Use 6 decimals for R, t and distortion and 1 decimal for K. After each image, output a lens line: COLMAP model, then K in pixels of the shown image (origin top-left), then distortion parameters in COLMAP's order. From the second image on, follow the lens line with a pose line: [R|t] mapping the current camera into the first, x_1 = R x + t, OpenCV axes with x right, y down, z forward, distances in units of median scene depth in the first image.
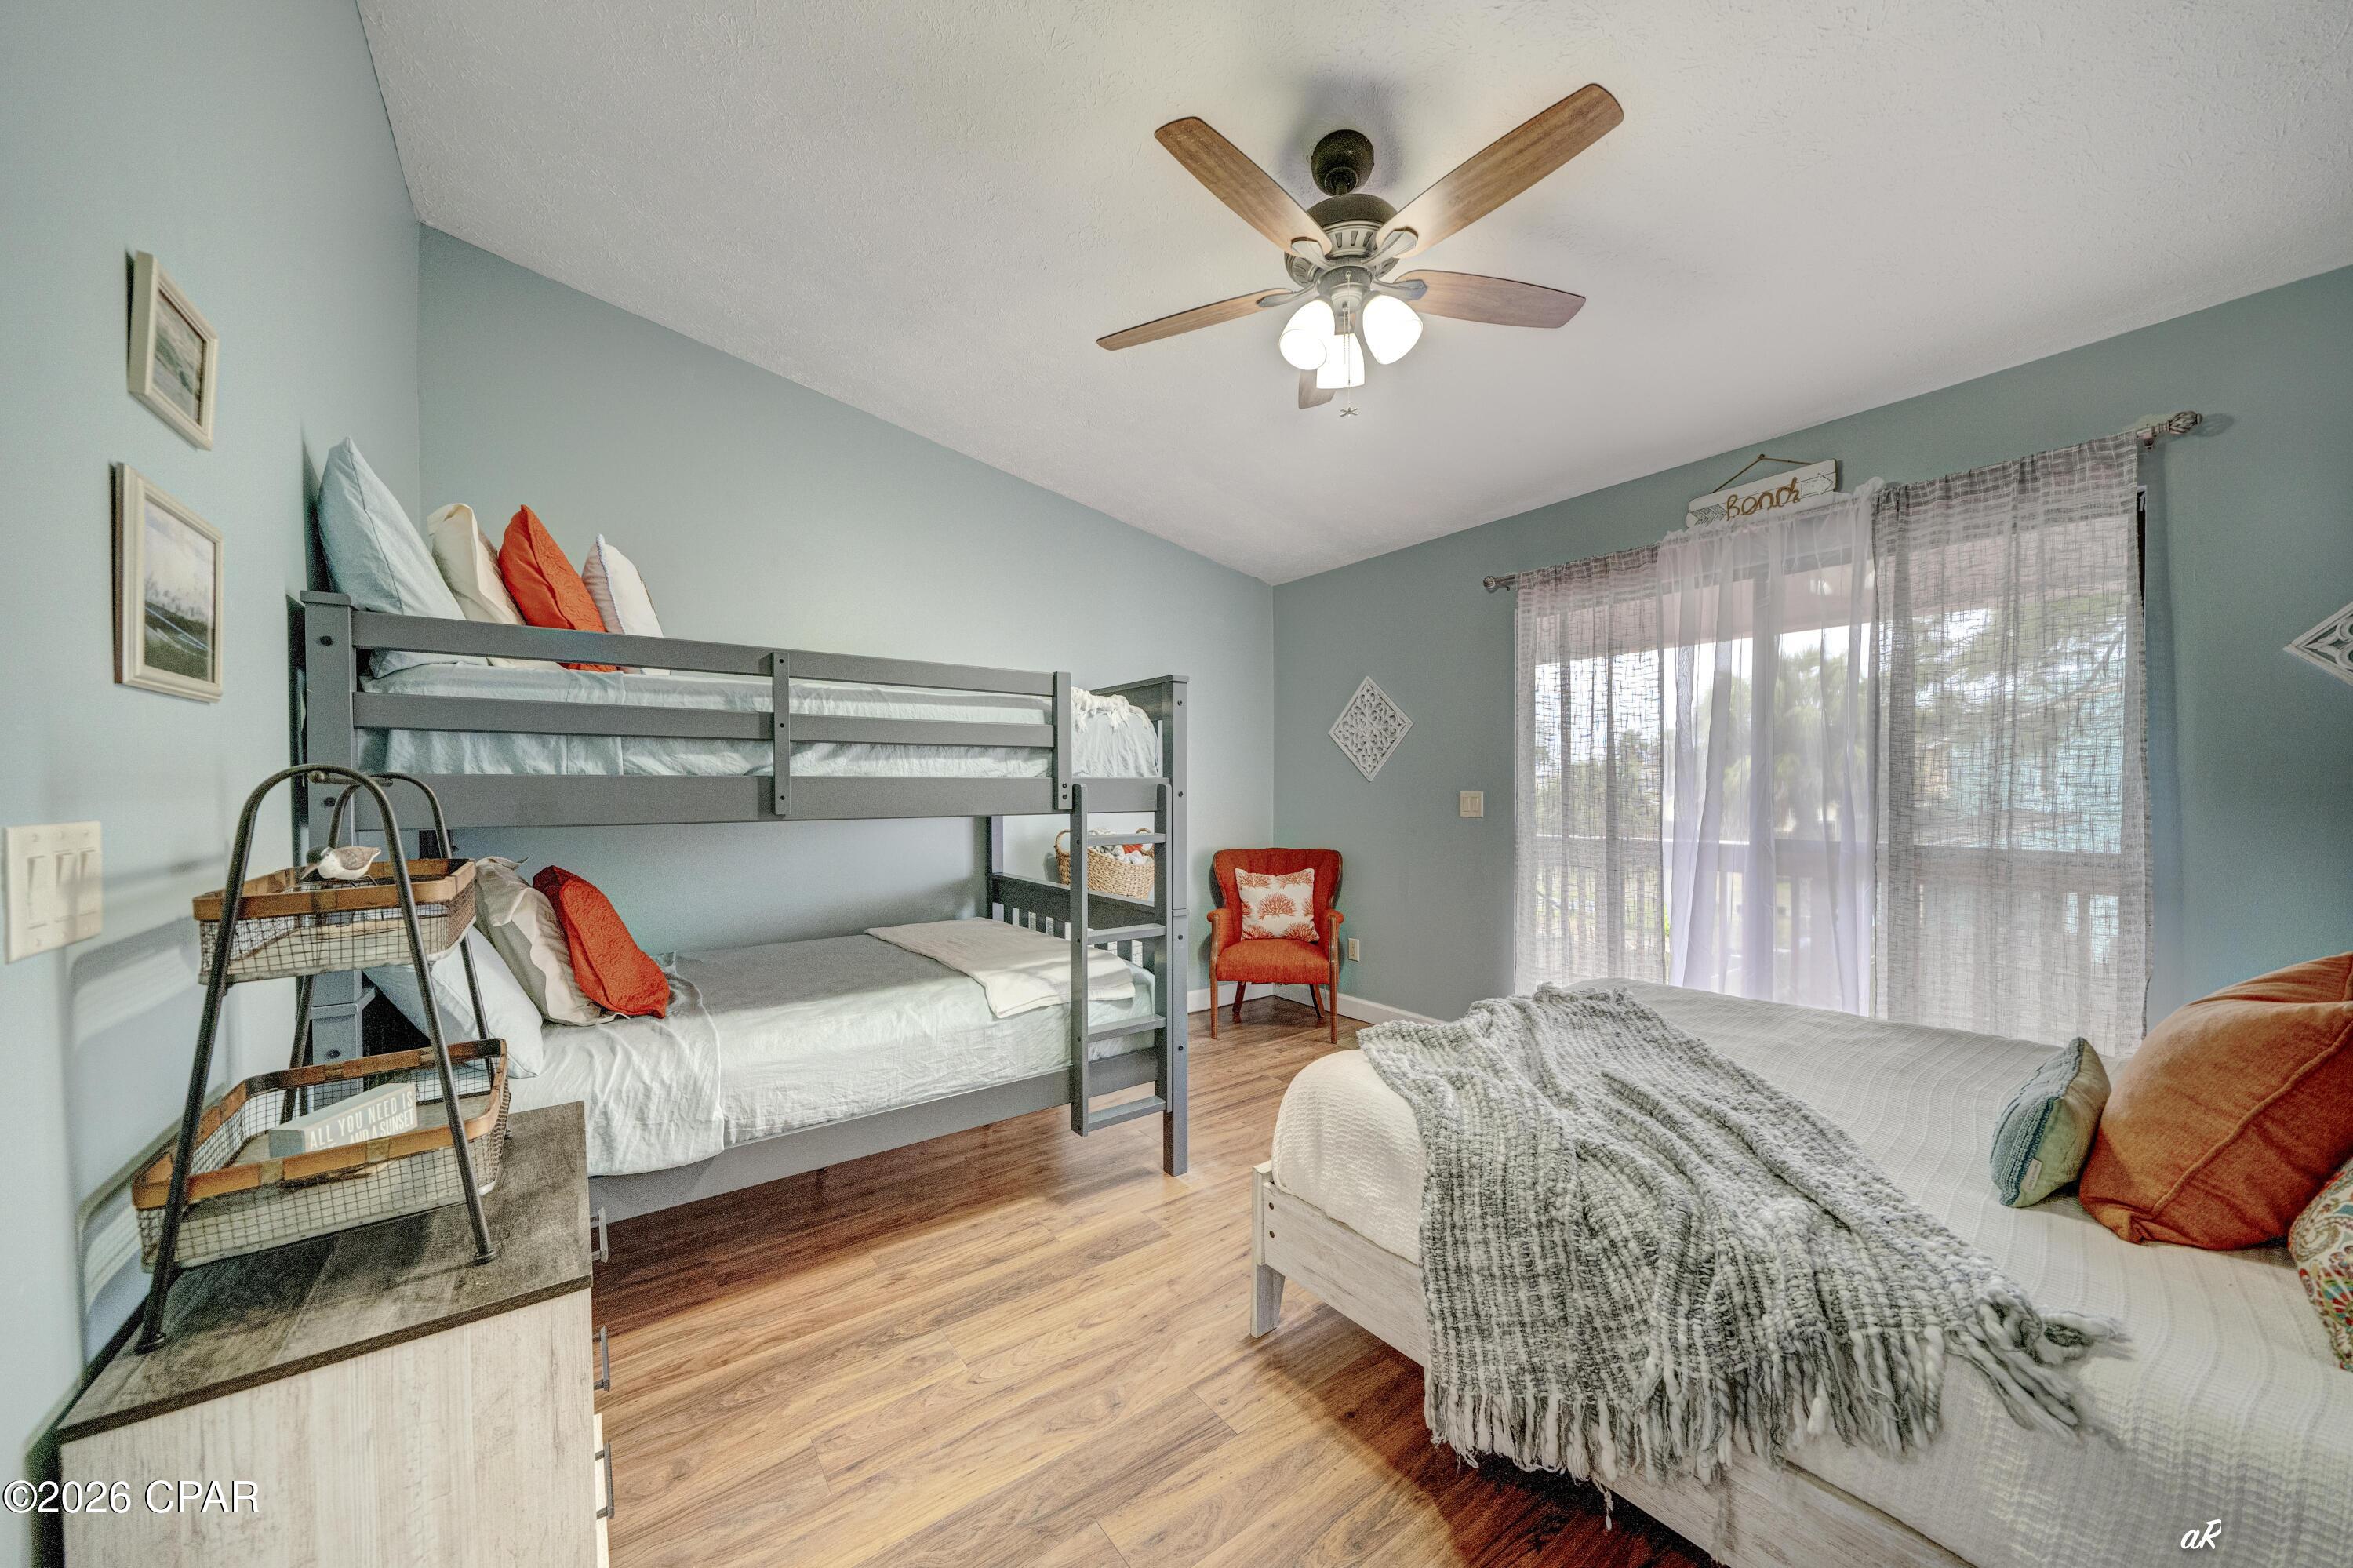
lens RADIAL K [[807.0, 0, 1167.5], [0, 807.0, 794.7], [0, 0, 1]] dist [0.000145, 0.000018]
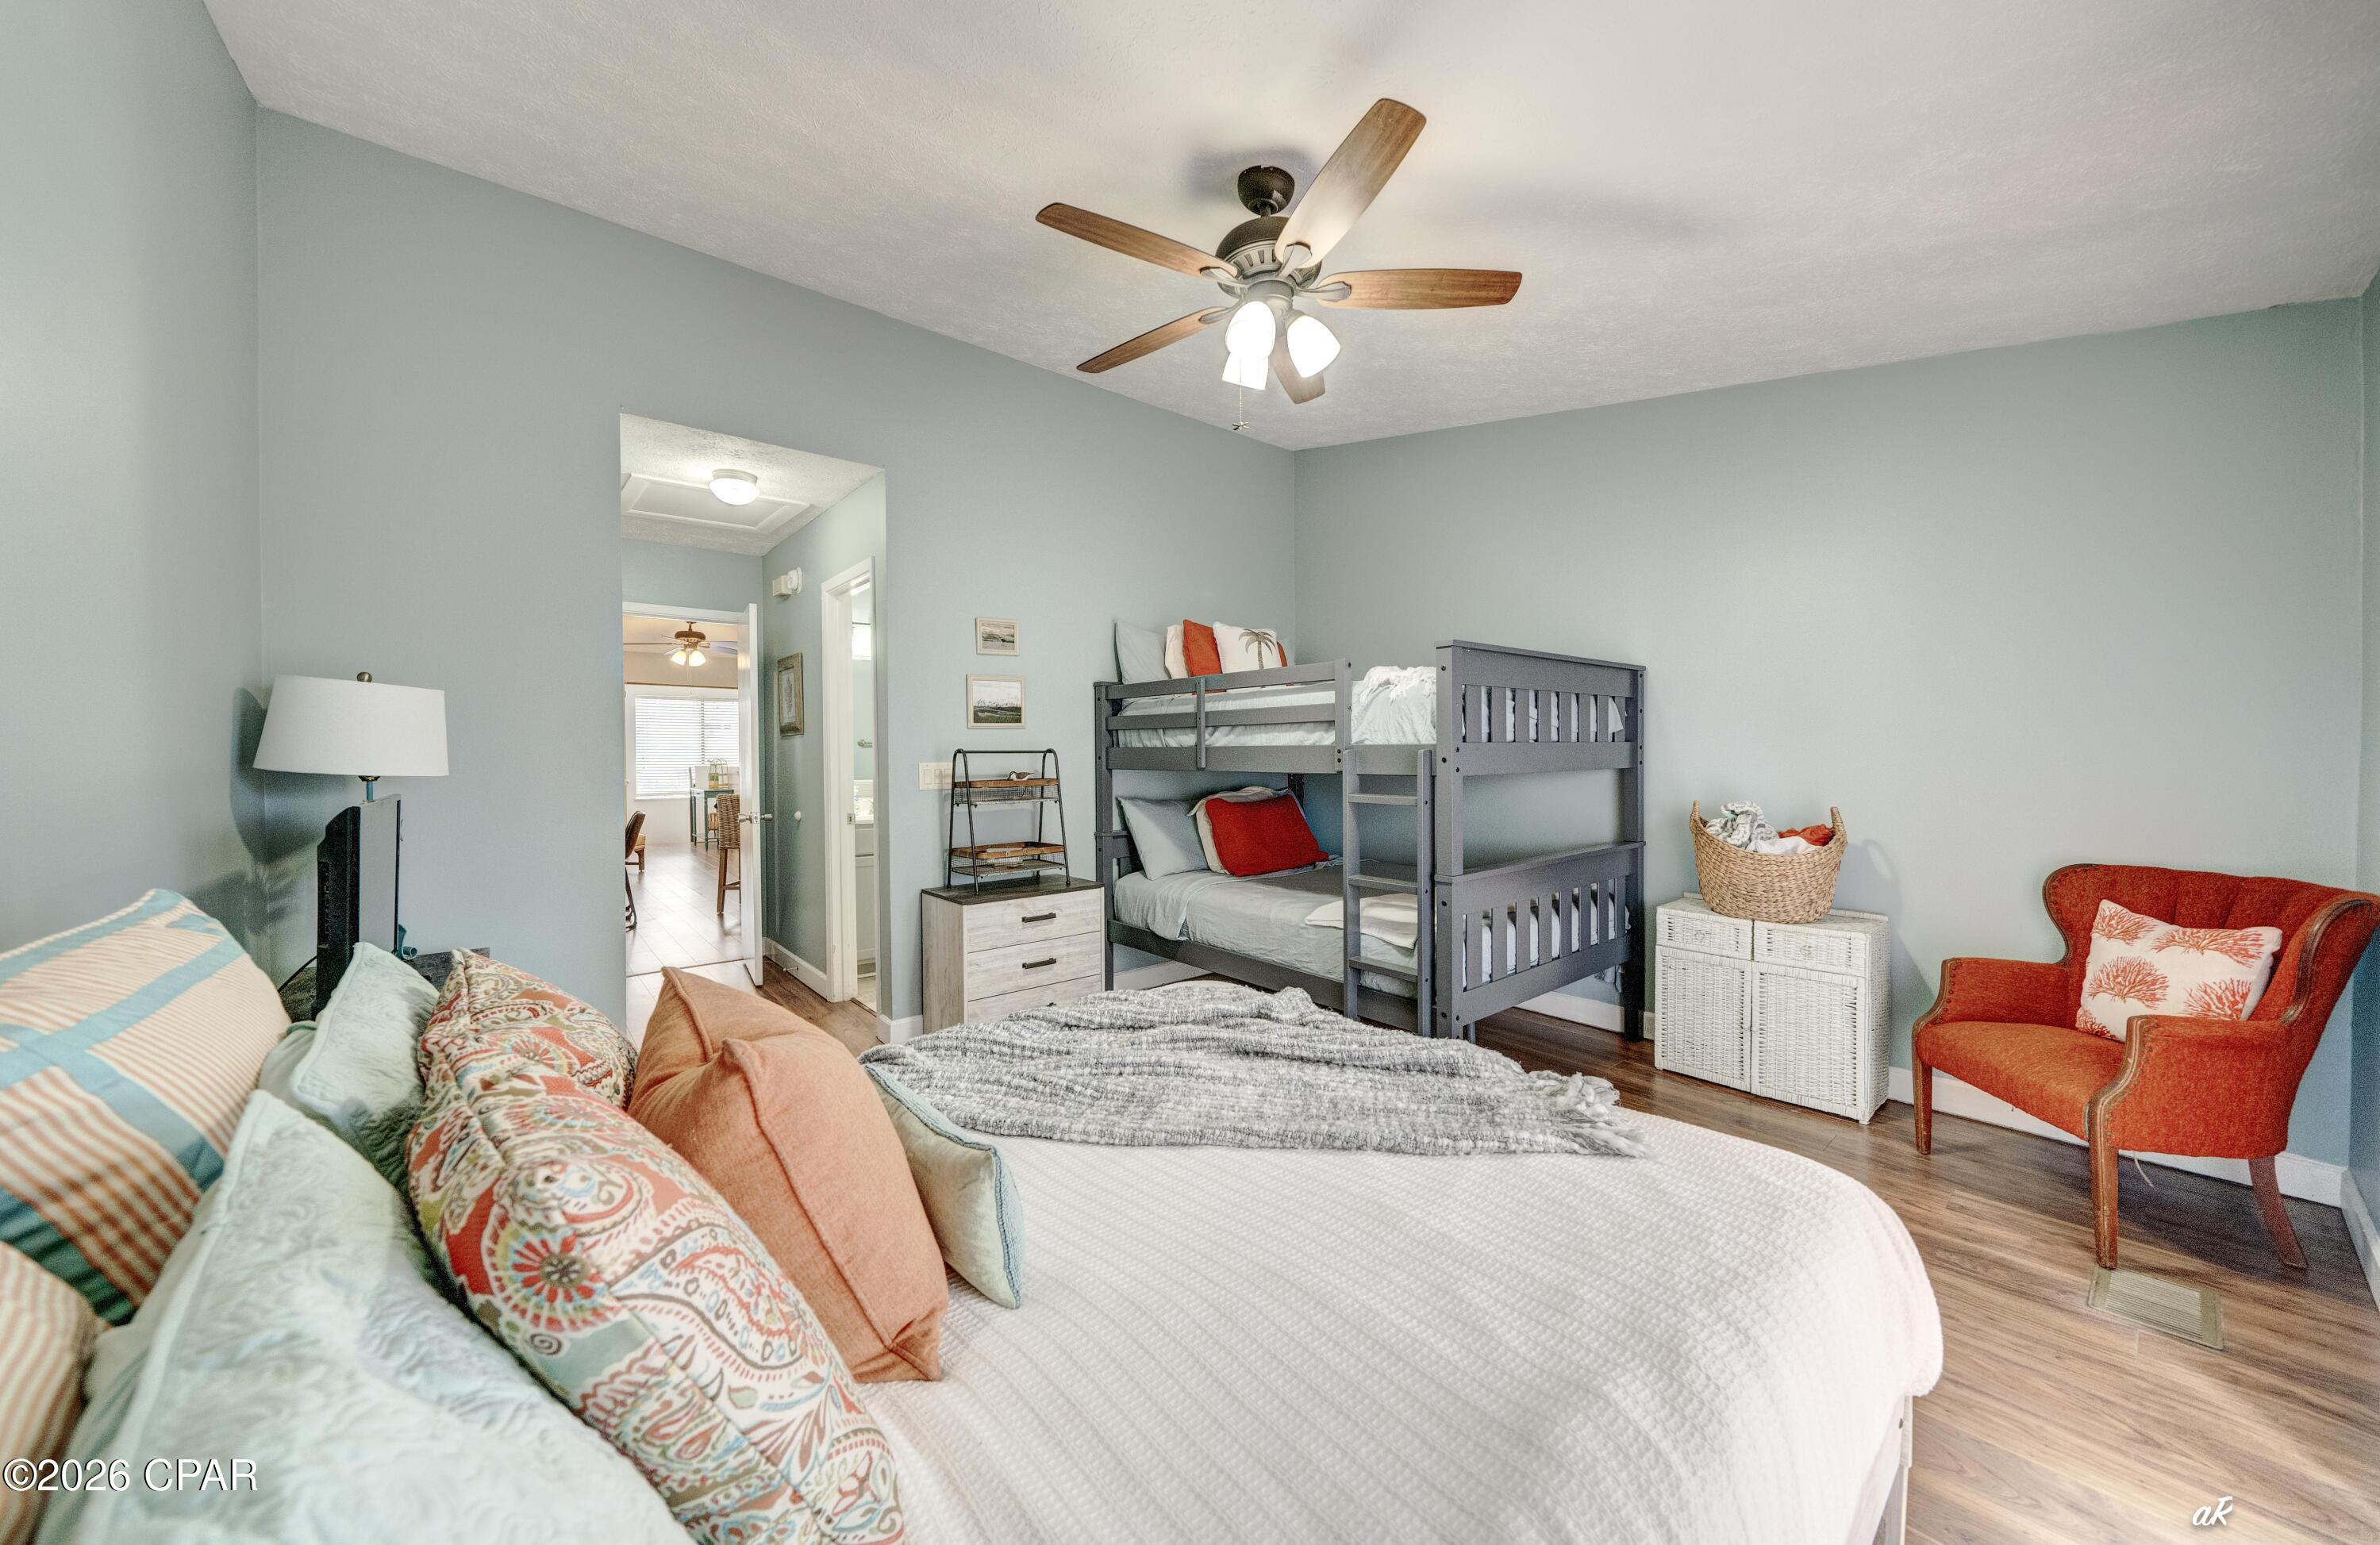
lens RADIAL K [[849.3, 0, 1190.0], [0, 849.3, 772.5], [0, 0, 1]] dist [-0.000030, 0.000008]
pose [[0.072621, 0.027207, -0.996988, 1.338945], [-0.005502, 0.999624, 0.026878, -0.014650], [0.997344, 0.003534, 0.072743, 0.782429]]
